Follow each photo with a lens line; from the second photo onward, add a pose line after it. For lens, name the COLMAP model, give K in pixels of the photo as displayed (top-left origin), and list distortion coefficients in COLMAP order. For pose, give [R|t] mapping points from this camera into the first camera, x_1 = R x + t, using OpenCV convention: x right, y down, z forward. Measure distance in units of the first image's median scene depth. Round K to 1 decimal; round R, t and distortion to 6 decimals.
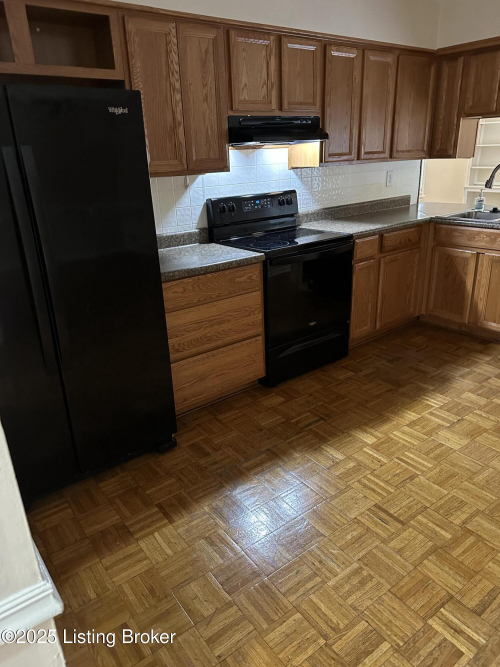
lens RADIAL K [[463.0, 0, 245.6], [0, 463.0, 330.5], [0, 0, 1]] dist [0.043652, -0.053999]
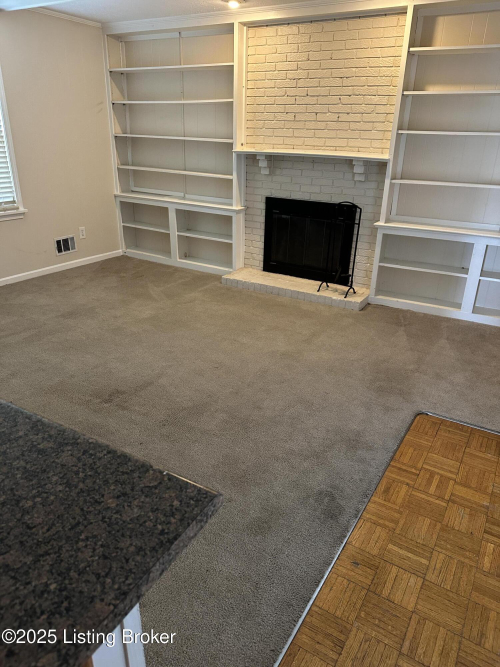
lens RADIAL K [[463.0, 0, 252.0], [0, 463.0, 334.1], [0, 0, 1]] dist [0.043652, -0.053999]
pose [[0.922120, -0.095761, 0.374866, 1.017557], [0.079686, 0.995120, 0.058190, -0.333695], [-0.378609, -0.023786, 0.925251, 0.730335]]
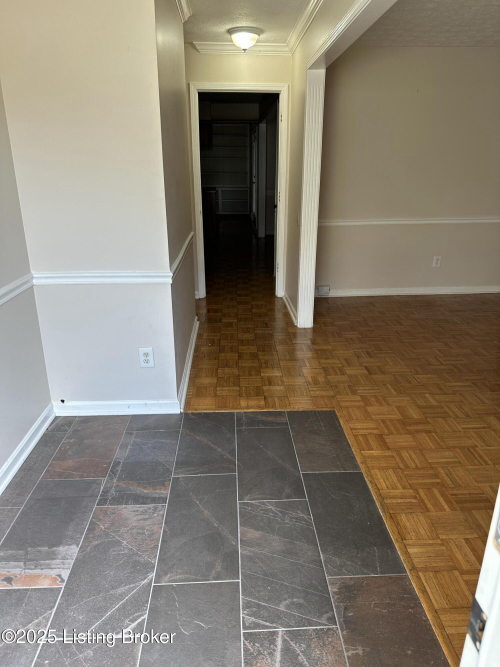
lens RADIAL K [[463.0, 0, 252.1], [0, 463.0, 332.3], [0, 0, 1]] dist [0.043652, -0.053999]
pose [[0.555938, -0.246222, 0.793919, -1.605471], [0.274242, 0.955972, 0.104444, 0.468668], [-0.784681, 0.159662, 0.598986, -1.007857]]
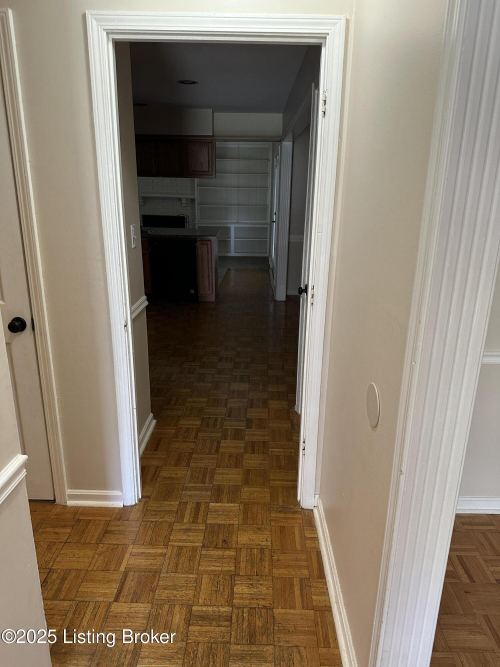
lens RADIAL K [[463.0, 0, 251.0], [0, 463.0, 333.2], [0, 0, 1]] dist [0.043652, -0.053999]
pose [[0.603671, -0.189475, 0.774390, -0.721114], [0.245354, 0.968357, 0.045670, 0.207884], [-0.758539, 0.162430, 0.631058, -0.527640]]
